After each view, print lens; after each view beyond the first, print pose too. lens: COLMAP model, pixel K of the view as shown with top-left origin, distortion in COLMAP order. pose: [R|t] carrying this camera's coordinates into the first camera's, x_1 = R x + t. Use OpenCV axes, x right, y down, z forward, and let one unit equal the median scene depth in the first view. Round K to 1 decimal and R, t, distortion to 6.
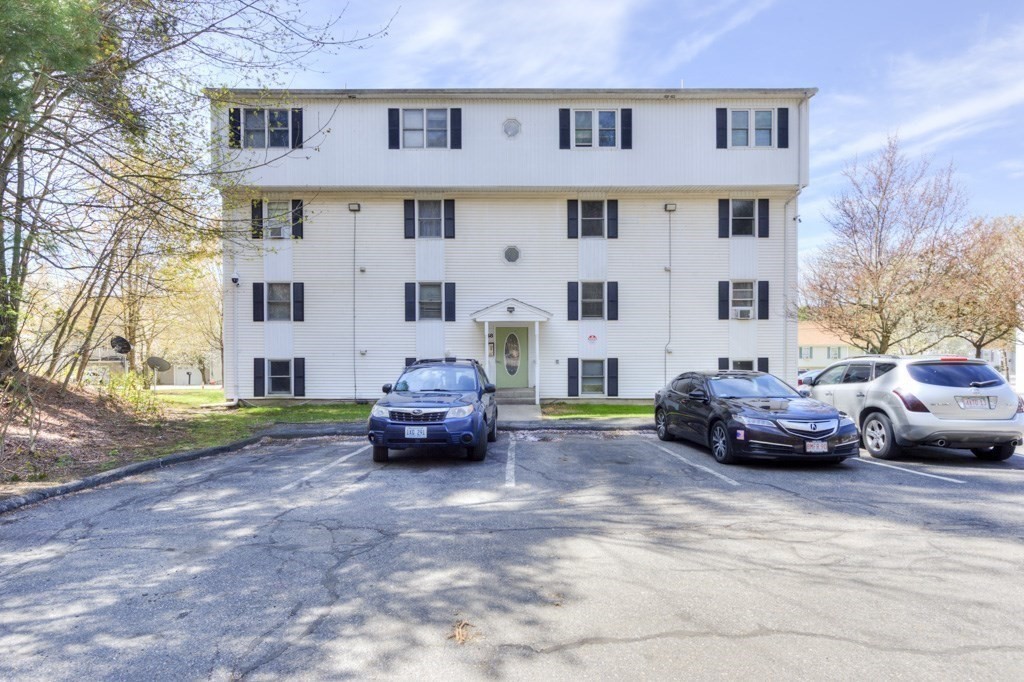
lens RADIAL K [[537.5, 0, 482.4], [0, 537.5, 339.4], [0, 0, 1]] dist [-0.001148, -0.001009]
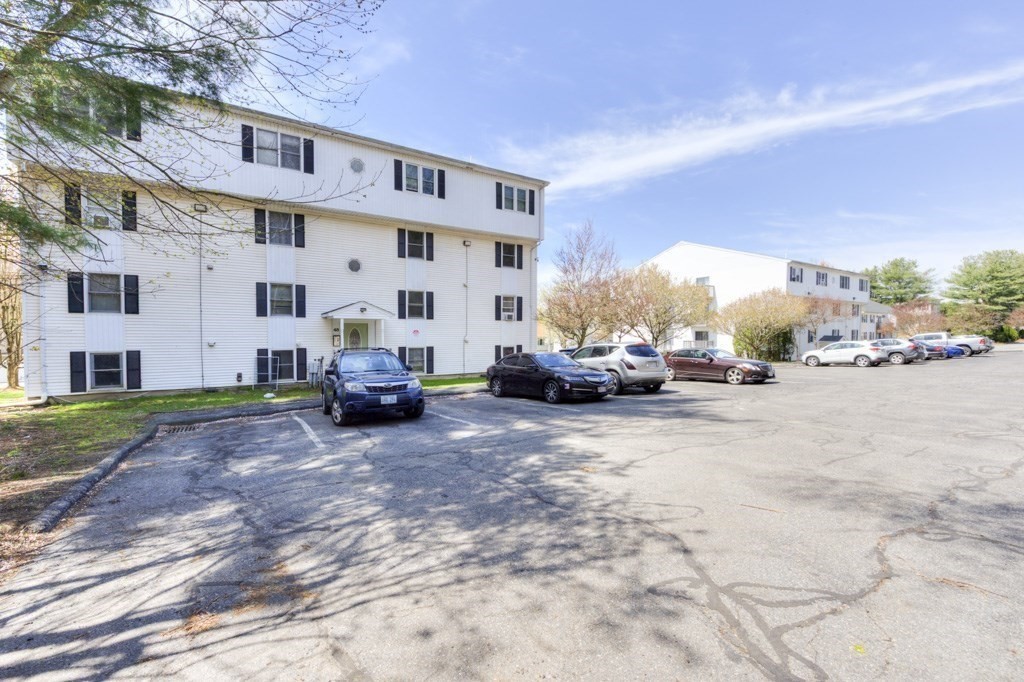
lens RADIAL K [[421.9, 0, 512.0], [0, 421.9, 341.0], [0, 0, 1]] dist [-0.008268, -0.000363]
pose [[0.838914, -0.006914, 0.544220, -0.181039], [-0.003608, 0.999827, 0.018262, -0.000252], [-0.544252, -0.017284, 0.838744, -0.037058]]
